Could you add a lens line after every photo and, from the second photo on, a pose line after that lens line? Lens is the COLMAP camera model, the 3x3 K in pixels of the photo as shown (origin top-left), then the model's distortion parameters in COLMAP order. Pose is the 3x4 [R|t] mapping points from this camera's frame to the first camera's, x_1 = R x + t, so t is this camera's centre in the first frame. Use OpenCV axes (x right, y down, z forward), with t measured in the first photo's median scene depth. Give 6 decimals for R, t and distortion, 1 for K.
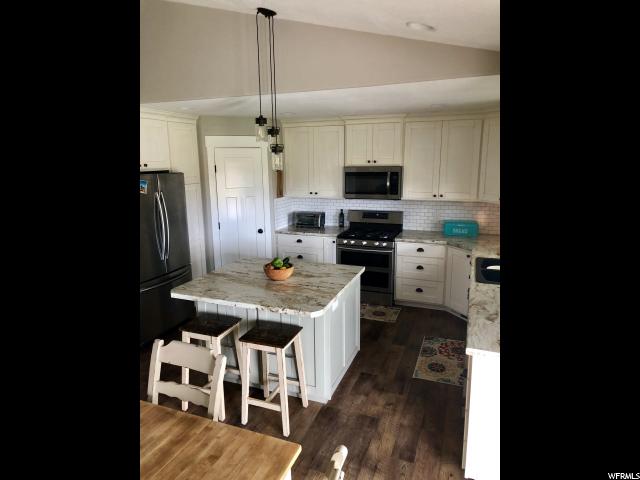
lens RADIAL K [[390.5, 0, 320.0], [0, 390.5, 240.0], [0, 0, 1]] dist [0.004599, 0.000450]
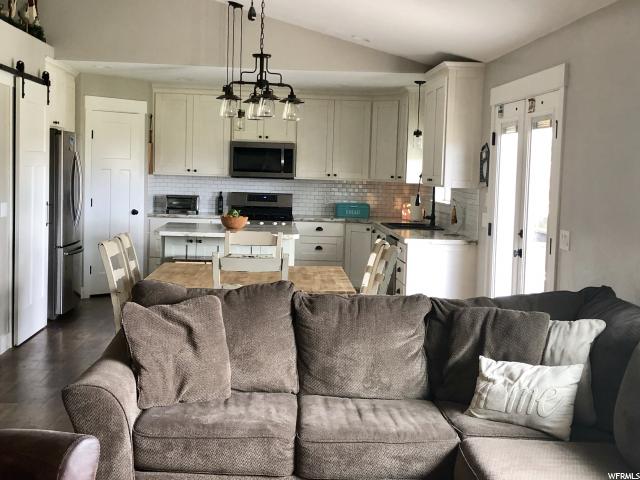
lens RADIAL K [[850.4, 0, 320.0], [0, 850.4, 240.0], [0, 0, 1]] dist [0.341123, -2.203110]
pose [[0.907568, 0.006127, 0.419861, -0.596850], [0.043972, 0.993009, -0.109541, 0.269993], [-0.417597, 0.117878, 0.900954, -0.856042]]
